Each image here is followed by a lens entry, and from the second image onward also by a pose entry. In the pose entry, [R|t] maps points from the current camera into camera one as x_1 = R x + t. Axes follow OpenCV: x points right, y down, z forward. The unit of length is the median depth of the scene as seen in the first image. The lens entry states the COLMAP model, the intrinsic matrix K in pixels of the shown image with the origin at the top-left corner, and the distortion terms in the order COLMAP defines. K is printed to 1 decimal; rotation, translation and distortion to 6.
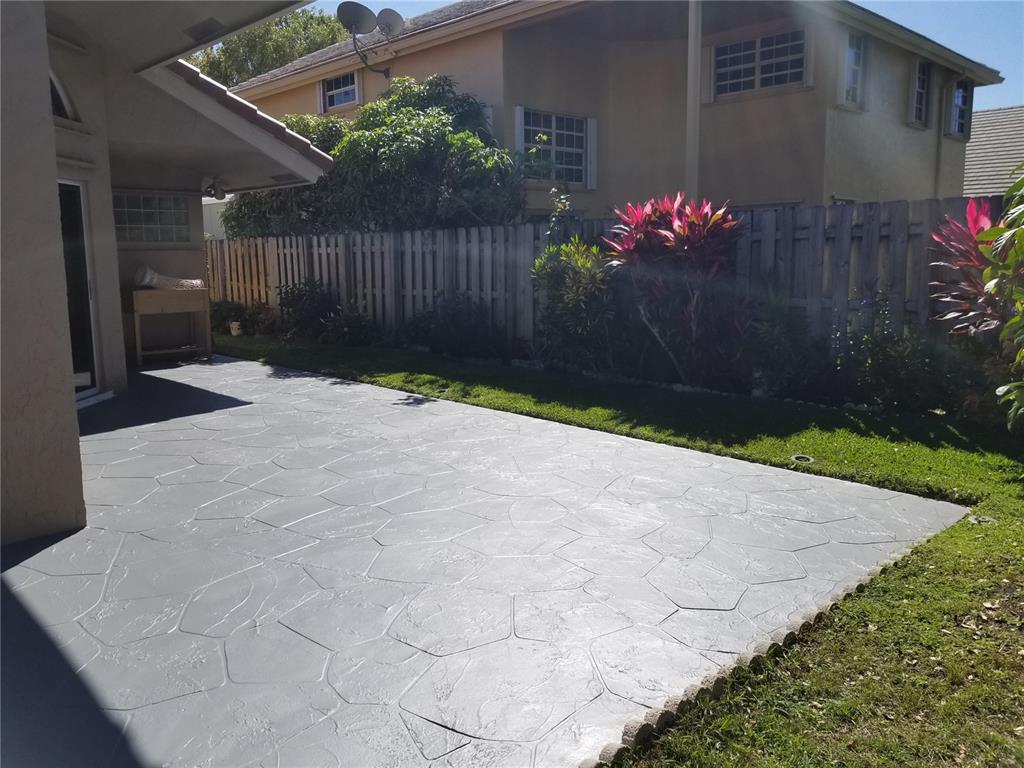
lens RADIAL K [[813.3, 0, 512.0], [0, 813.3, 384.0], [0, 0, 1]] dist [-0.005965, -0.008004]
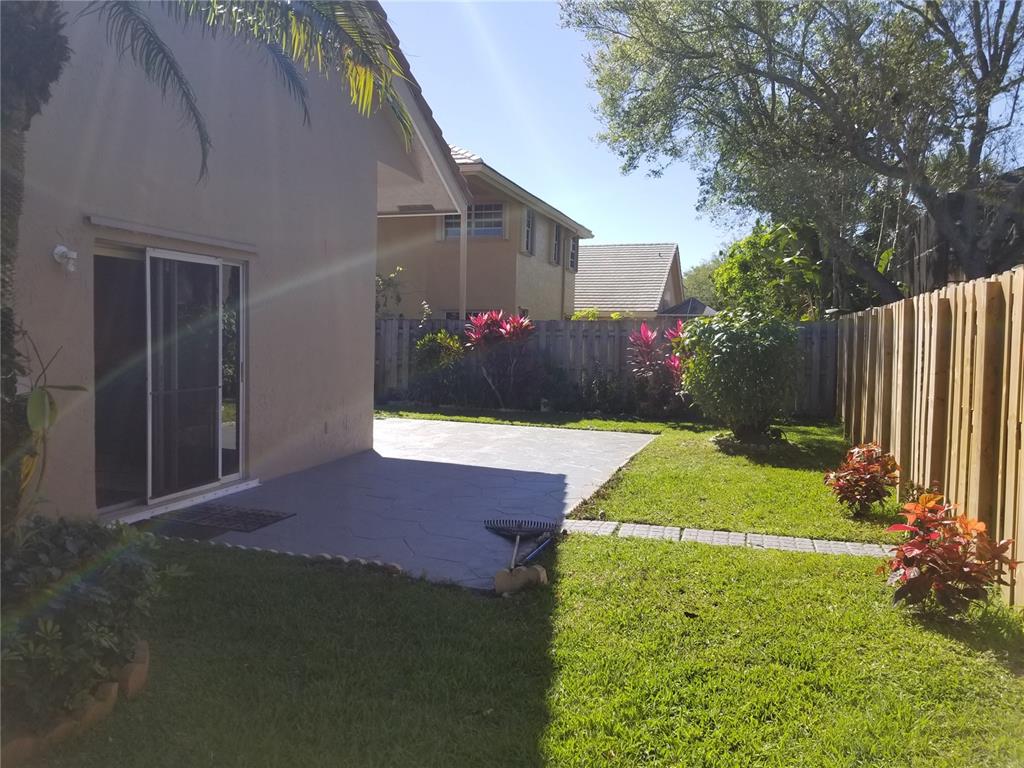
lens RADIAL K [[813.3, 0, 512.0], [0, 813.3, 384.0], [0, 0, 1]] dist [-0.005965, -0.008004]
pose [[0.880040, 0.005050, 0.474873, -0.730490], [0.041801, 0.995239, -0.088049, 0.121889], [-0.473056, 0.097337, 0.875639, -0.746400]]
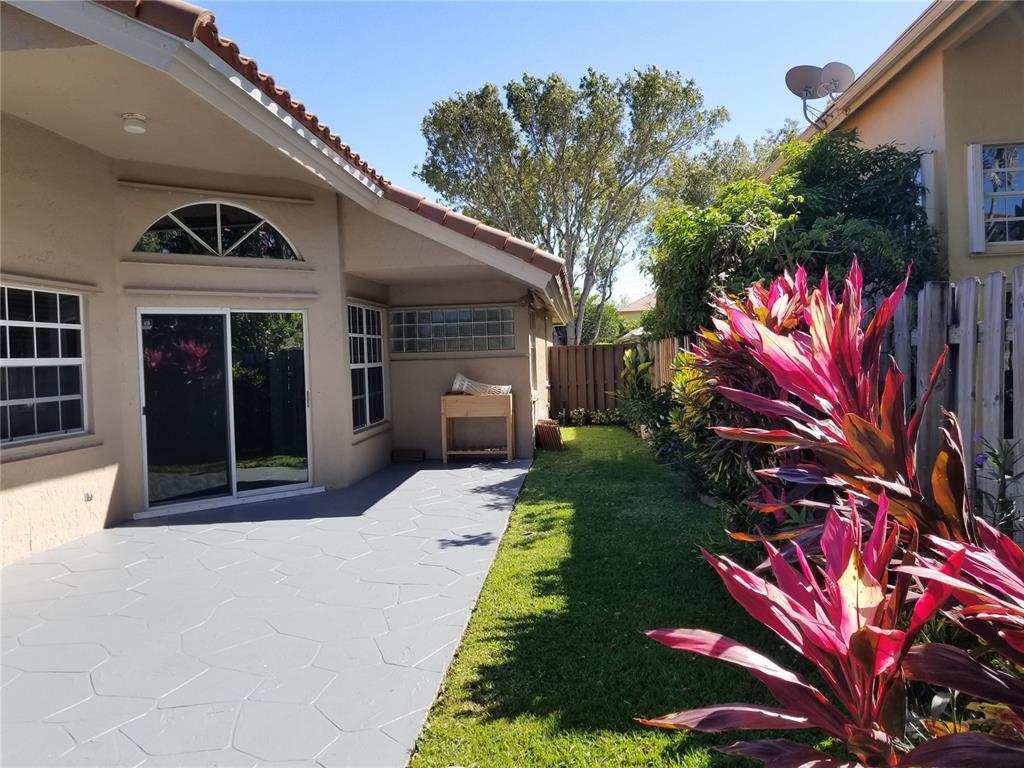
lens RADIAL K [[813.3, 0, 512.0], [0, 813.3, 384.0], [0, 0, 1]] dist [-0.005965, -0.008004]
pose [[0.615536, 0.014286, -0.787979, 0.367673], [-0.093321, 0.994123, -0.054875, -0.061758], [0.782564, 0.107313, 0.613252, 0.303841]]
